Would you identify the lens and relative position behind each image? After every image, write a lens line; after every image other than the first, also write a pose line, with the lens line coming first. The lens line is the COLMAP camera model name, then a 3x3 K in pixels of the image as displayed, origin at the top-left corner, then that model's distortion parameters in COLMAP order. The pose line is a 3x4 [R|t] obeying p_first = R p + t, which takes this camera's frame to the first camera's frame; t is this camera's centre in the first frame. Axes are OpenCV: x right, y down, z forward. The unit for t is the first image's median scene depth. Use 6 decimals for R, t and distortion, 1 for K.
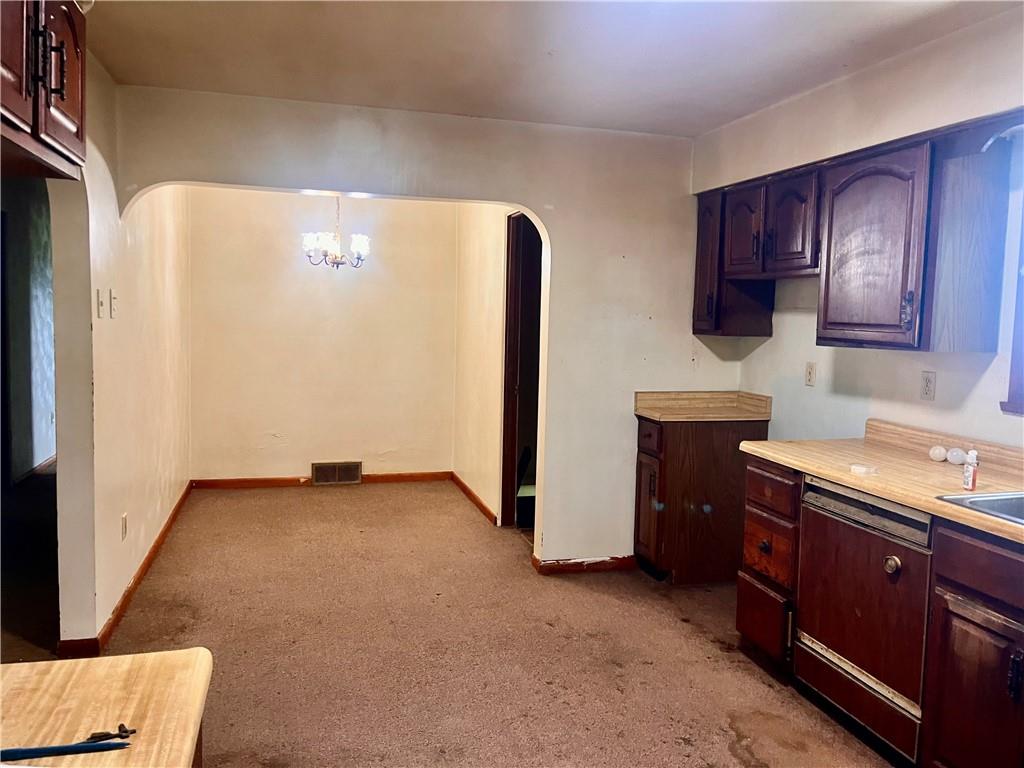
lens RADIAL K [[784.9, 0, 514.6], [0, 784.9, 380.4], [0, 0, 1]] dist [0.058863, -0.081268]
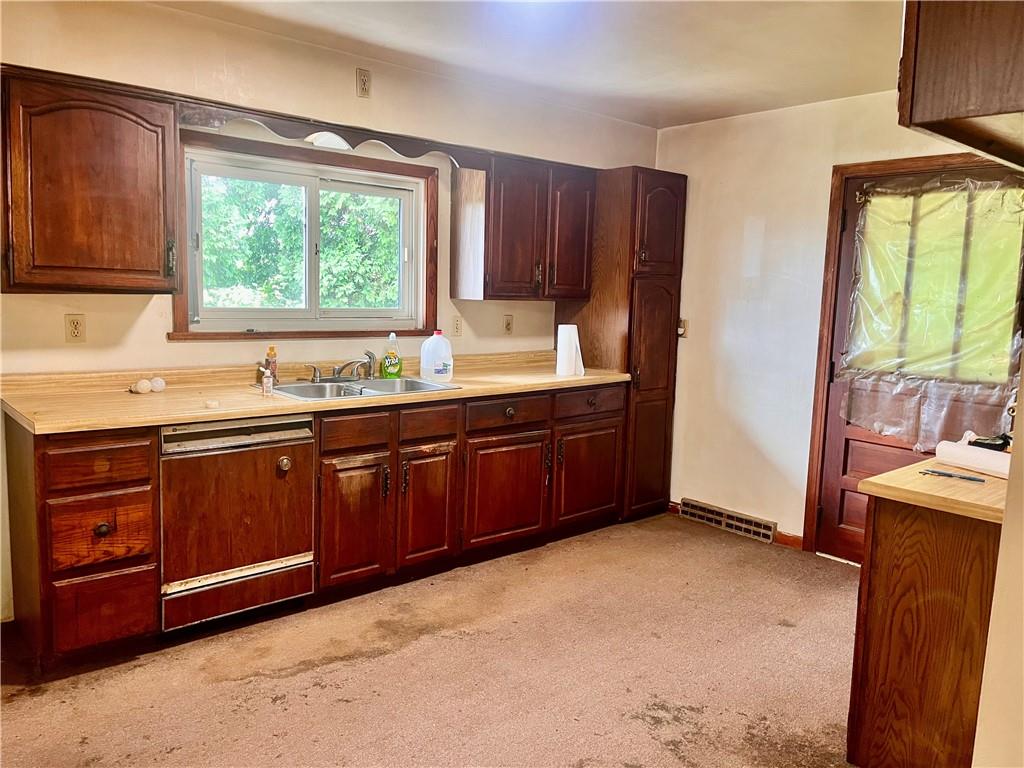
lens RADIAL K [[784.9, 0, 513.7], [0, 784.9, 377.3], [0, 0, 1]] dist [0.058863, -0.081268]
pose [[-0.446907, -0.144924, 0.882764, -0.681966], [0.031121, 0.983674, 0.177246, -0.101644], [-0.894039, 0.106685, -0.435100, 1.040263]]
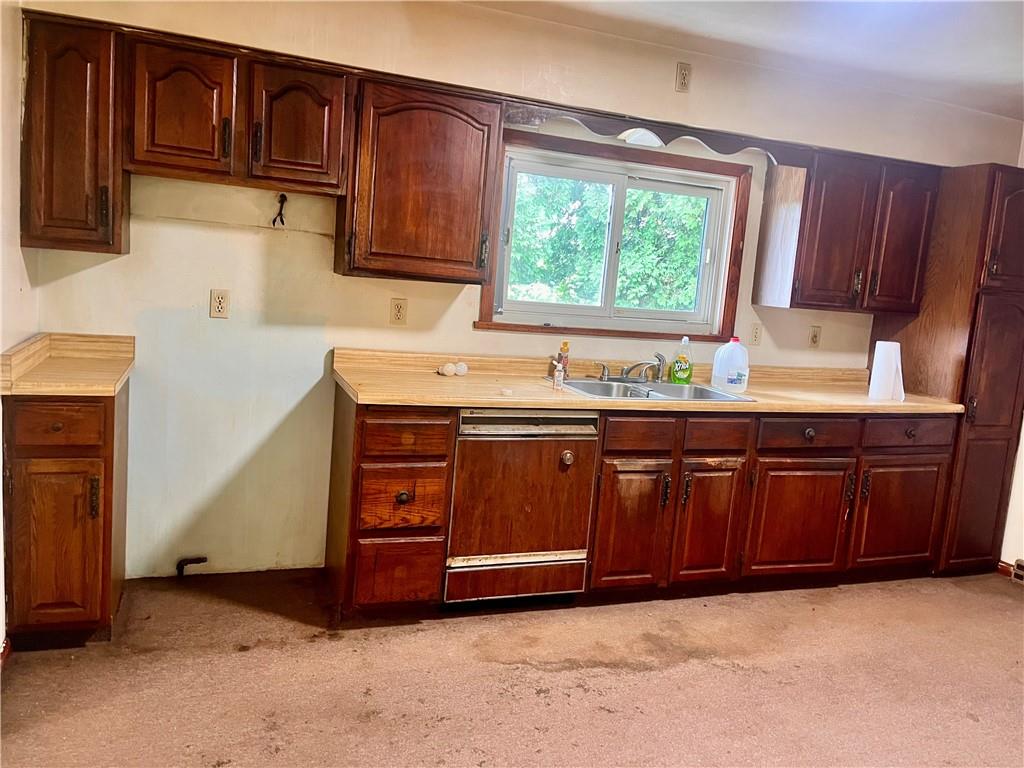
lens RADIAL K [[784.9, 0, 520.5], [0, 784.9, 369.5], [0, 0, 1]] dist [0.058863, -0.081268]
pose [[-0.108177, -0.155915, 0.981829, -0.641646], [-0.003015, 0.987672, 0.156511, -0.093329], [-0.994127, 0.013970, -0.107313, 1.042540]]
